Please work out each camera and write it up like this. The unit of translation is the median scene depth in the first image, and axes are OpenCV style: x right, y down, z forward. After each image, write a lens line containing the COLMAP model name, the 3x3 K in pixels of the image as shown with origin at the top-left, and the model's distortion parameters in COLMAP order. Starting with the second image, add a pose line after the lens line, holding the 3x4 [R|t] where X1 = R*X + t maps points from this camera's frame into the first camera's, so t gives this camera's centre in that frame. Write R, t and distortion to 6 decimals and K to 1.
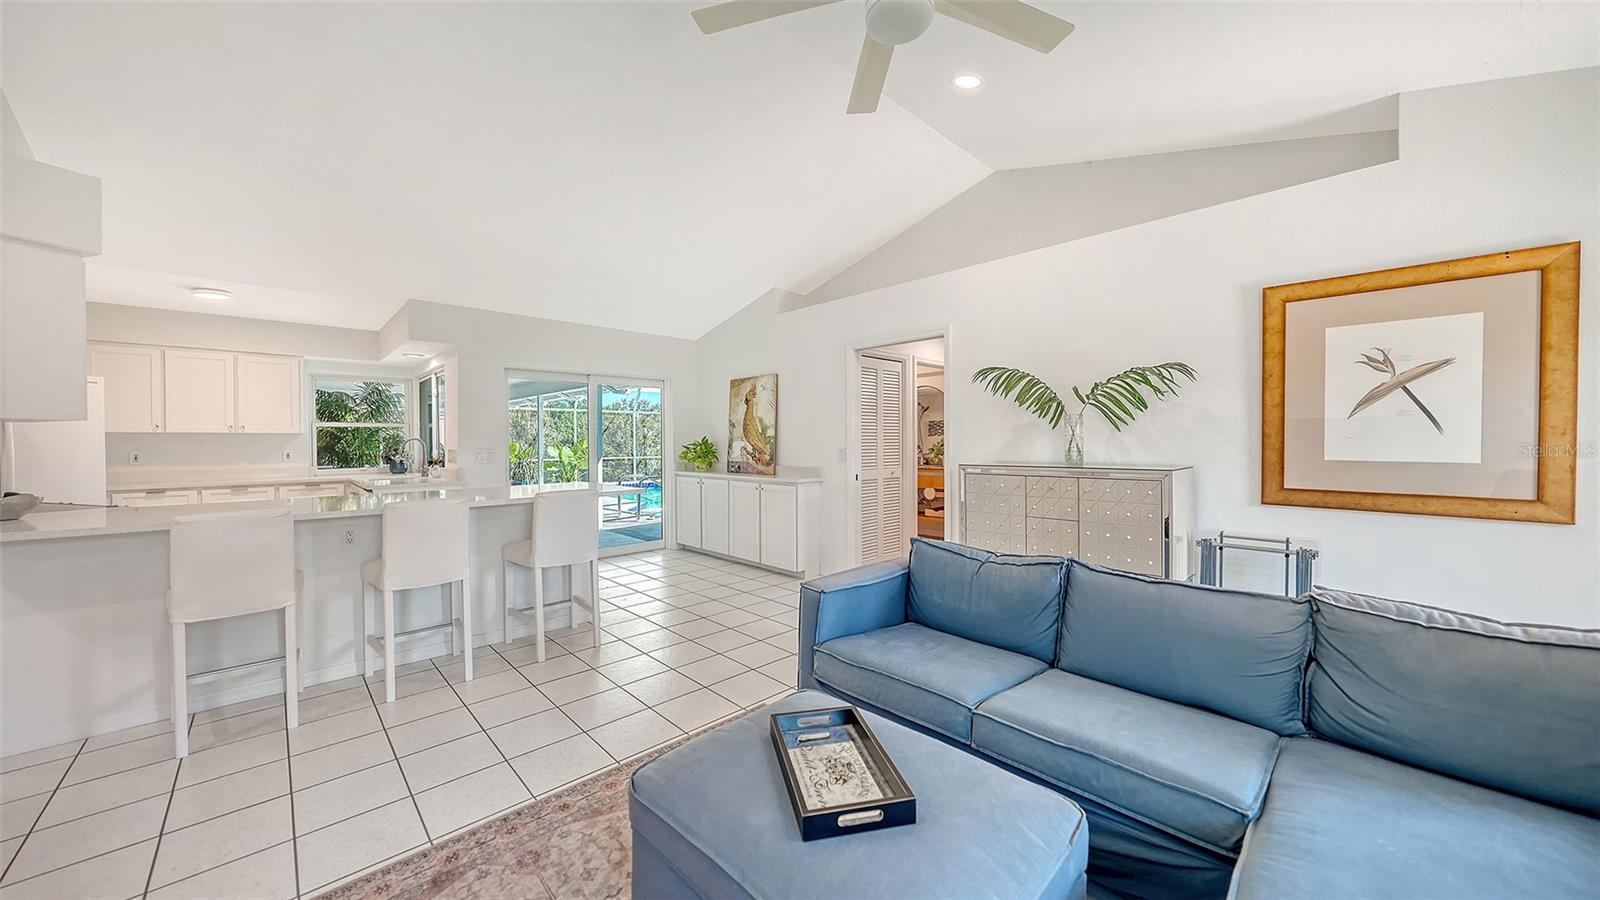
lens RADIAL K [[561.5, 0, 842.1], [0, 561.5, 452.6], [0, 0, 1]] dist [0.003249, -0.000893]
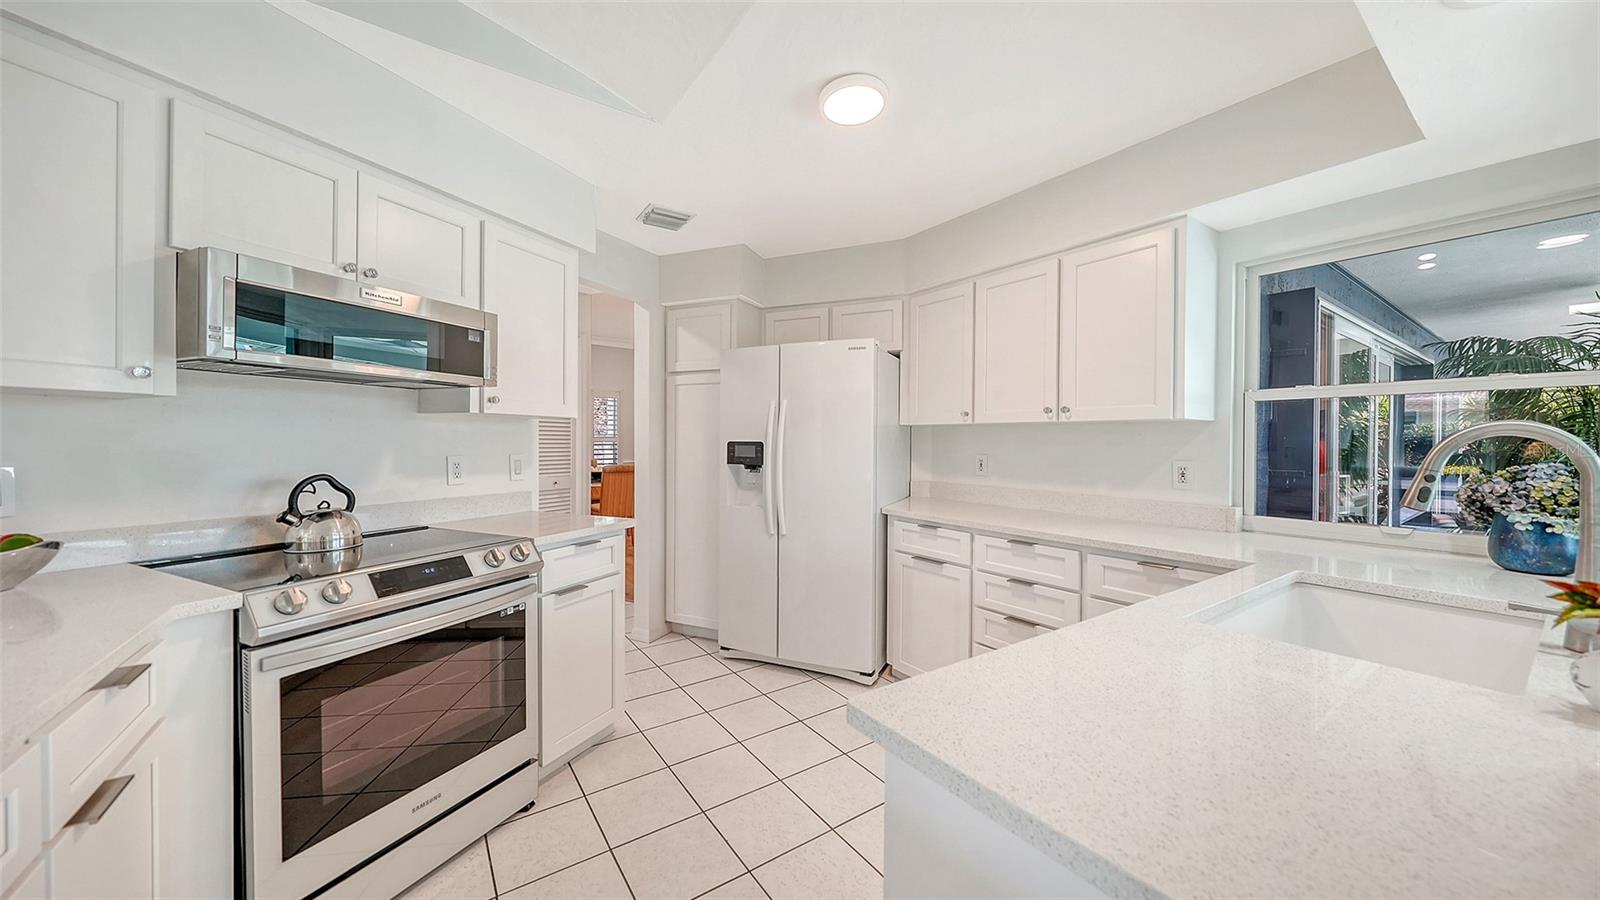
lens RADIAL K [[561.5, 0, 809.9], [0, 561.5, 446.7], [0, 0, 1]] dist [0.003249, -0.000893]
pose [[-0.174323, 0.015212, -0.984571, -0.516724], [-0.022939, 0.999547, 0.019505, -0.016733], [0.984421, 0.025985, -0.173895, 0.794789]]
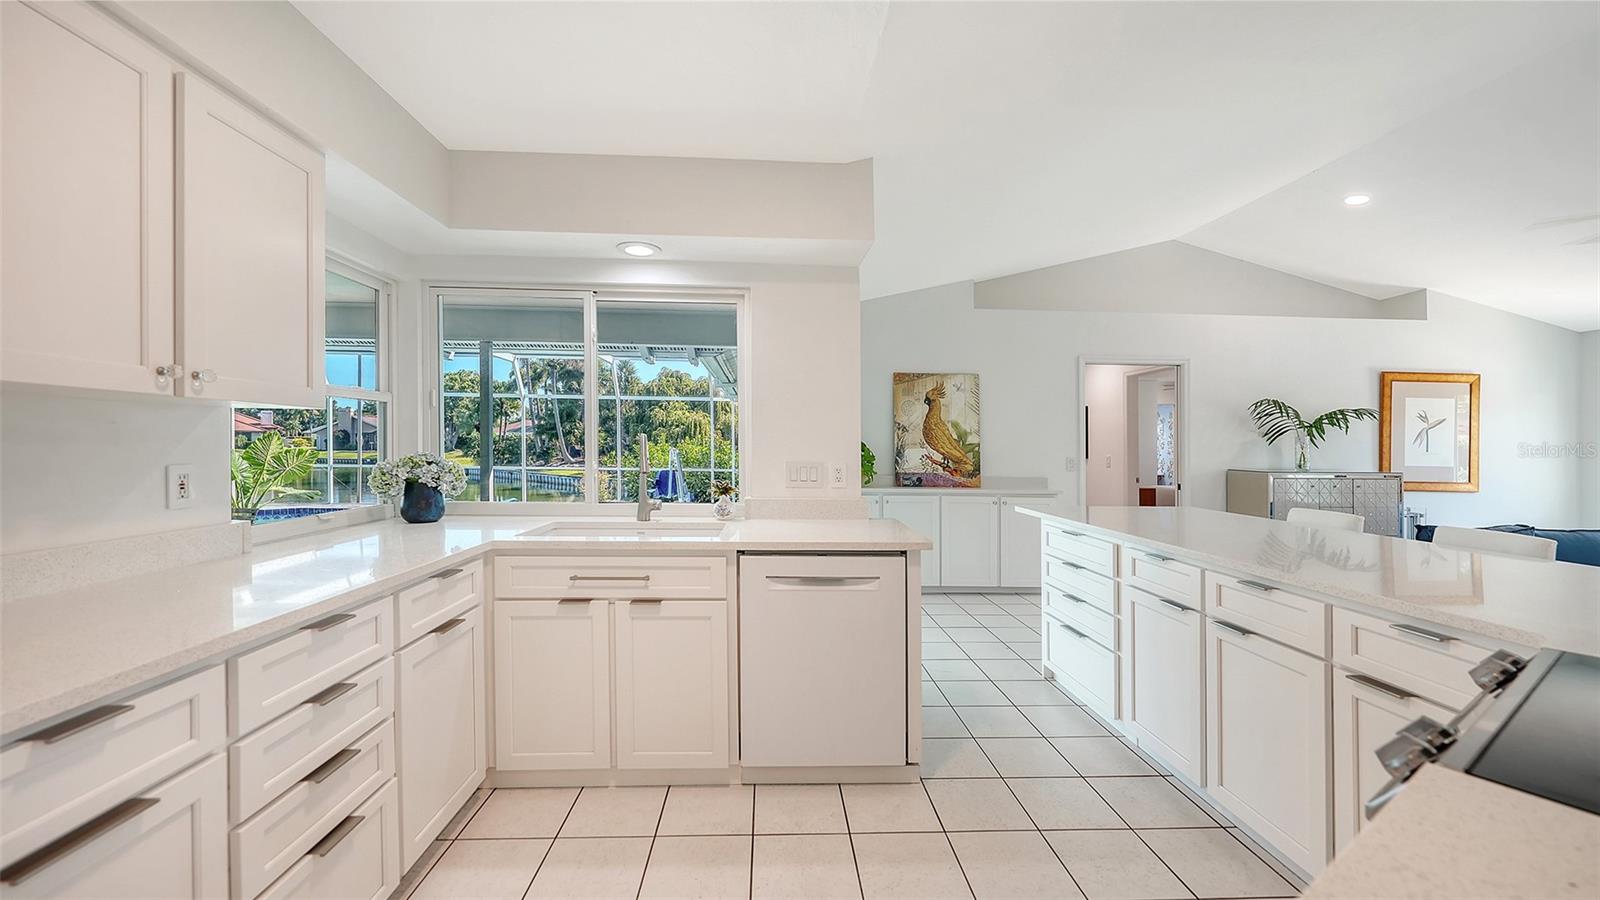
lens RADIAL K [[573.6, 0, 791.1], [0, 573.6, 449.0], [0, 0, 1]] dist [-0.004602, 0.000329]
pose [[0.682914, 0.009389, 0.730438, -0.980841], [-0.000329, 0.999921, -0.012545, -0.009104], [-0.730499, 0.008327, 0.682863, 0.585709]]
